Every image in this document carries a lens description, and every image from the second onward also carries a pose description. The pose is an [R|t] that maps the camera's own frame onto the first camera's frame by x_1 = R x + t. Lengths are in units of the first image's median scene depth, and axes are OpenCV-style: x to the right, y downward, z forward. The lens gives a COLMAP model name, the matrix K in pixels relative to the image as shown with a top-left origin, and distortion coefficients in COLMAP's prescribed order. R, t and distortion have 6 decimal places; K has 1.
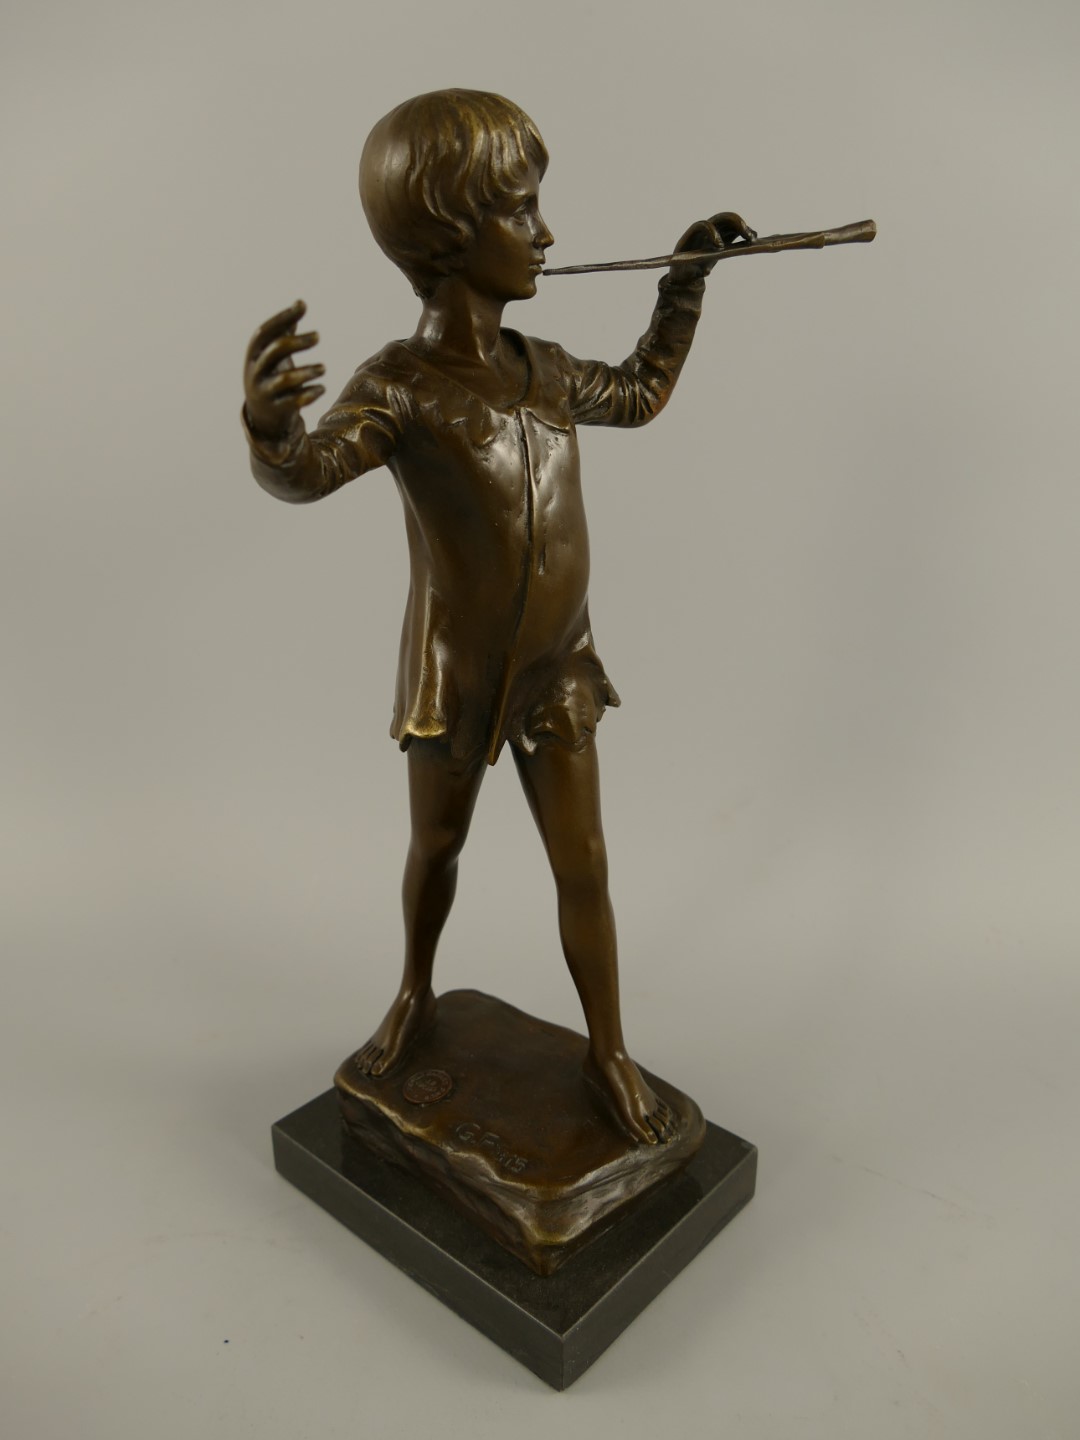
lens RADIAL K [[1127.7, 0, 540.0], [0, 1127.7, 720.0], [0, 0, 1]] dist [0.004396, 0.000845]
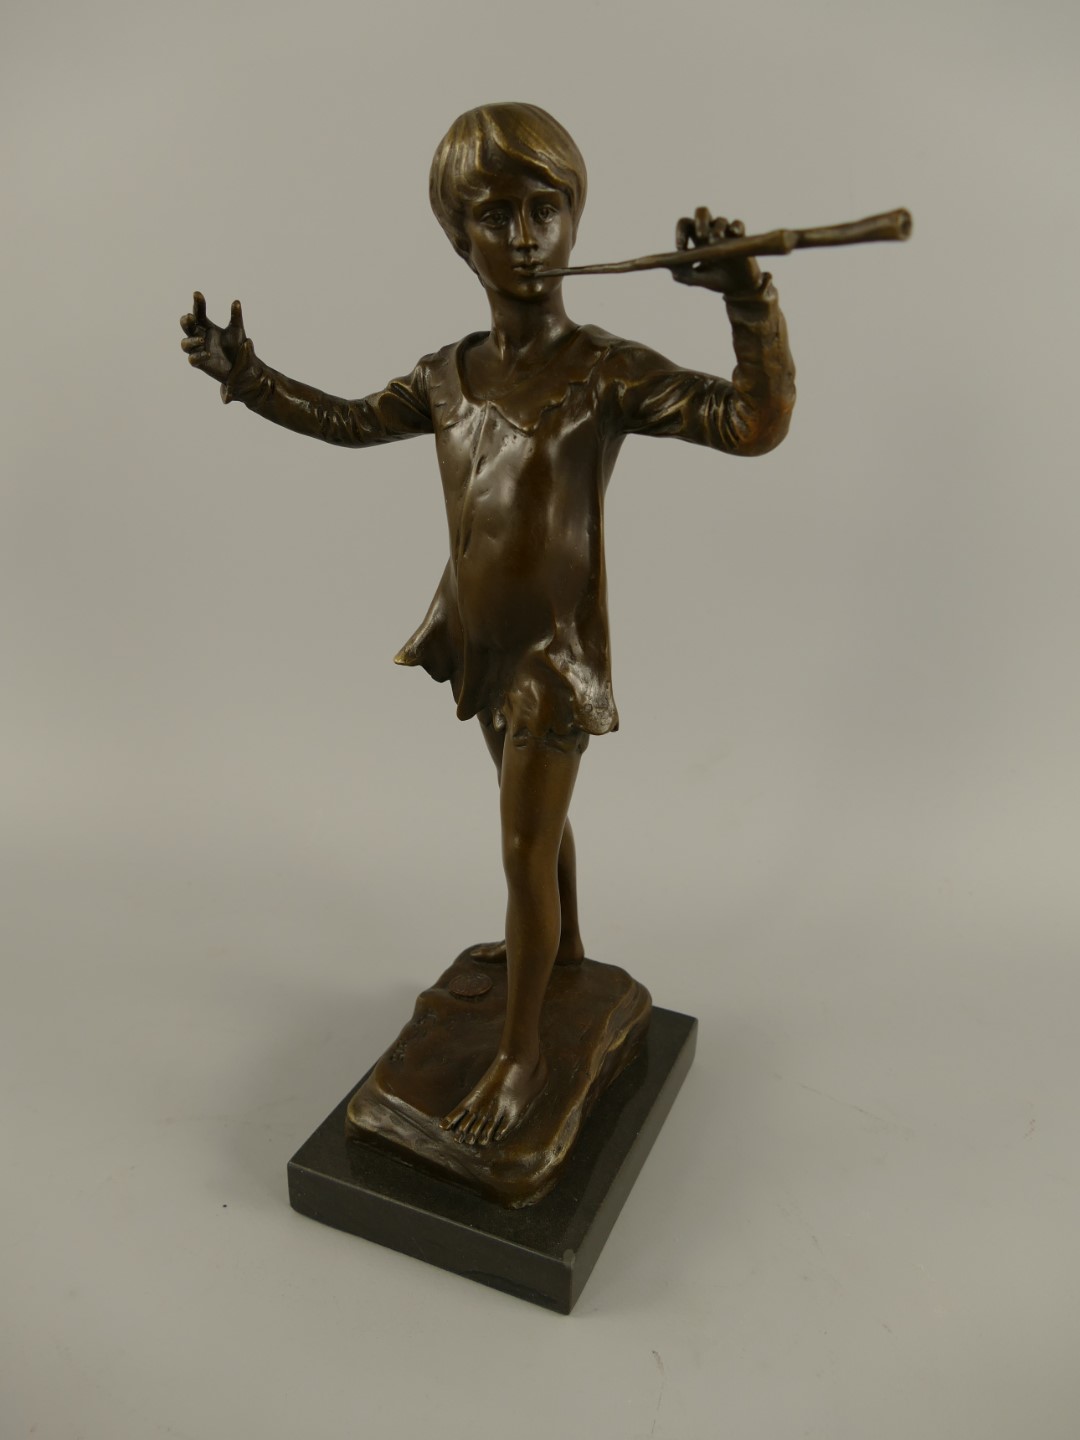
lens RADIAL K [[1127.7, 0, 540.0], [0, 1127.7, 720.0], [0, 0, 1]] dist [0.004396, 0.000845]
pose [[0.328389, 0.373612, -0.867511, 0.980814], [-0.347602, 0.901792, 0.256794, -0.281423], [0.878256, 0.217220, 0.426007, 0.624251]]
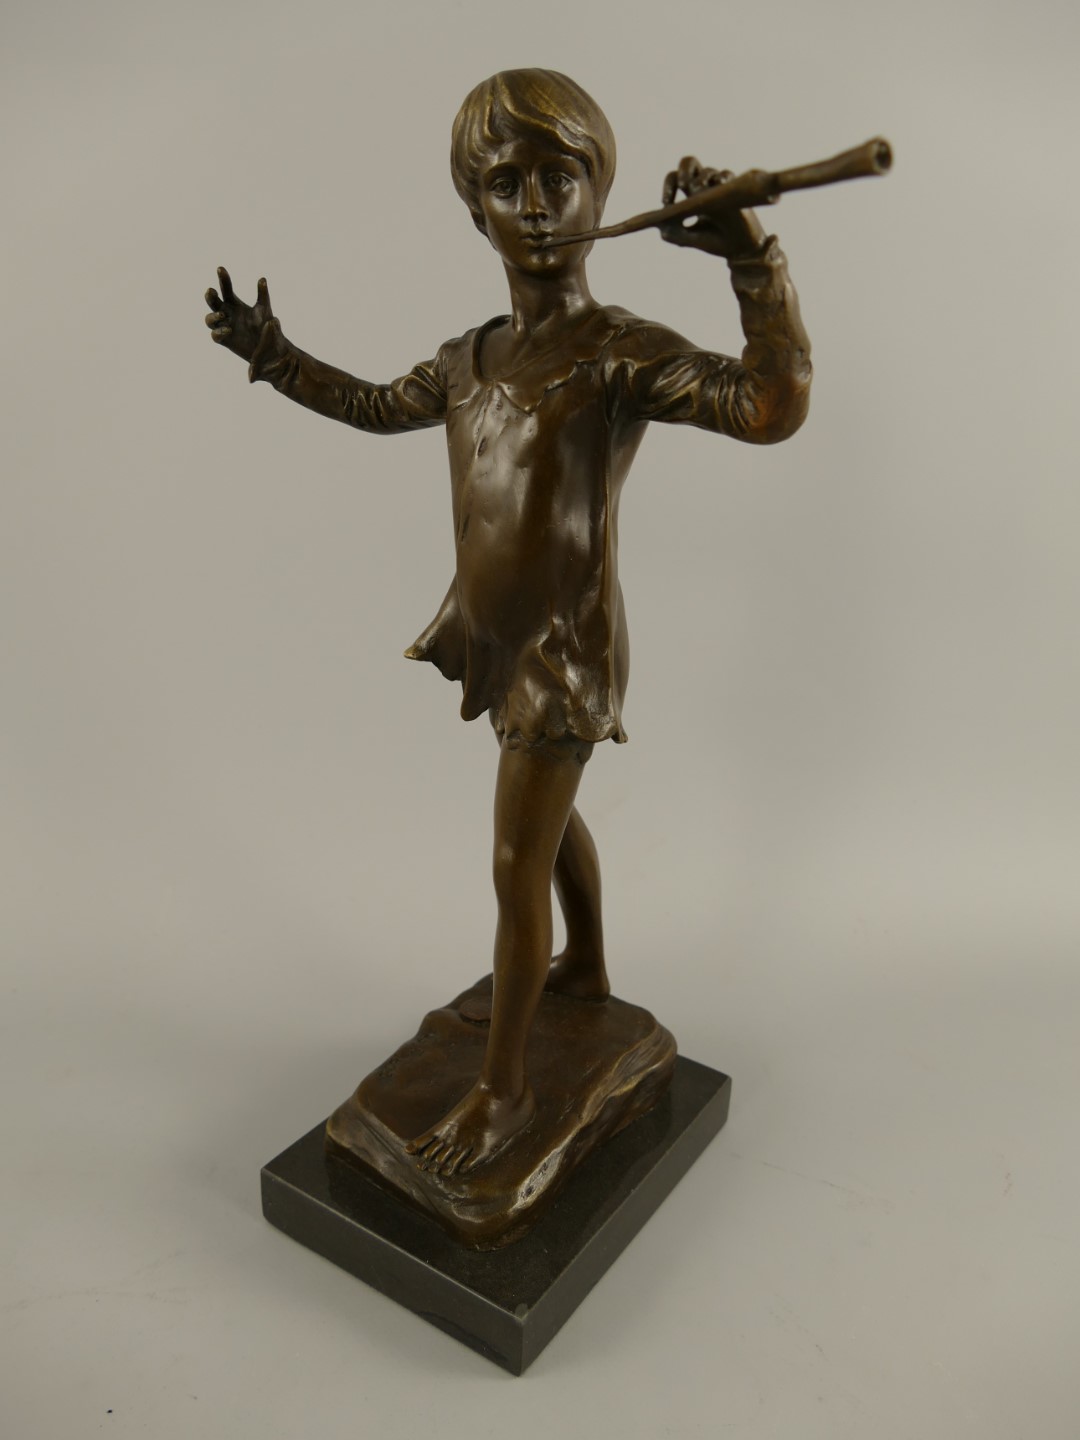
lens RADIAL K [[1127.7, 0, 540.0], [0, 1127.7, 720.0], [0, 0, 1]] dist [0.004396, 0.000845]
pose [[0.158849, 0.350580, -0.922963, 0.976548], [-0.374395, 0.886400, 0.272256, -0.283085], [0.913562, 0.302305, 0.272059, 0.812911]]
